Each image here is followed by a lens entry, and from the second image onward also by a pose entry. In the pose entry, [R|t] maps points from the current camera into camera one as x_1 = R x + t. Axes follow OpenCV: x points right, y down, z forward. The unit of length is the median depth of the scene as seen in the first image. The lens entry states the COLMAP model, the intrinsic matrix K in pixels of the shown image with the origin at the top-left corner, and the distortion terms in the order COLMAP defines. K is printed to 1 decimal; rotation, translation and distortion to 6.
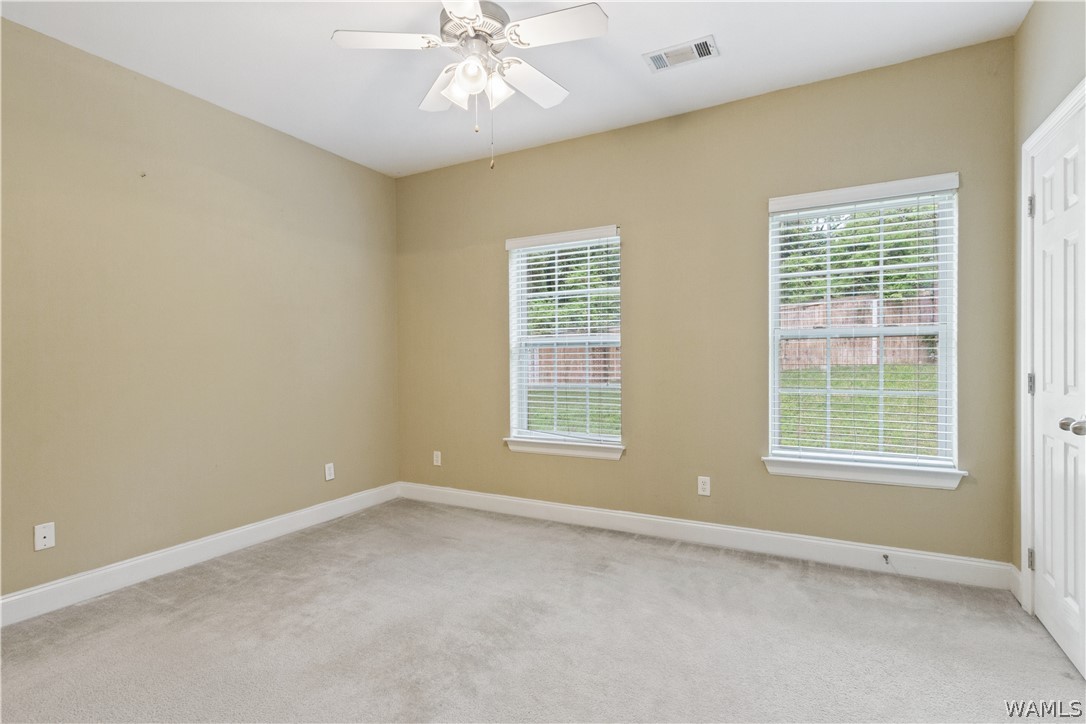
lens RADIAL K [[504.1, 0, 538.7], [0, 504.1, 361.7], [0, 0, 1]] dist [0.003452, 0.000171]
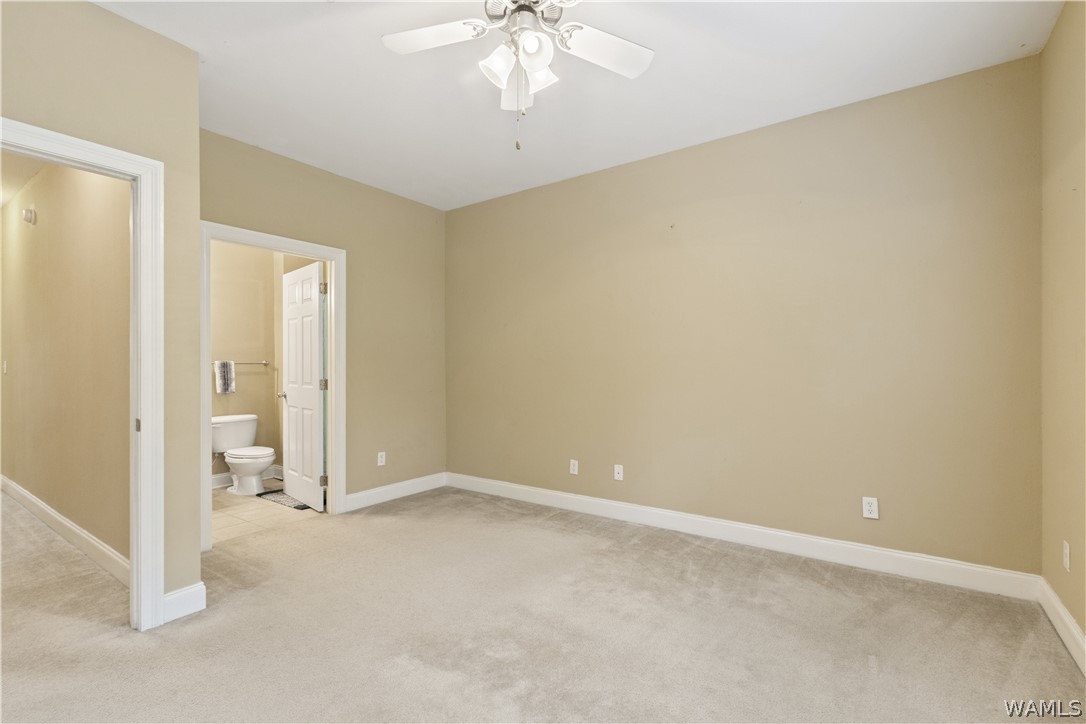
lens RADIAL K [[504.1, 0, 538.7], [0, 504.1, 361.7], [0, 0, 1]] dist [0.003452, 0.000171]
pose [[-0.131614, -0.005008, -0.991288, 0.558241], [0.004575, 0.999974, -0.005659, 0.009158], [0.991291, -0.005280, -0.131587, 0.859735]]
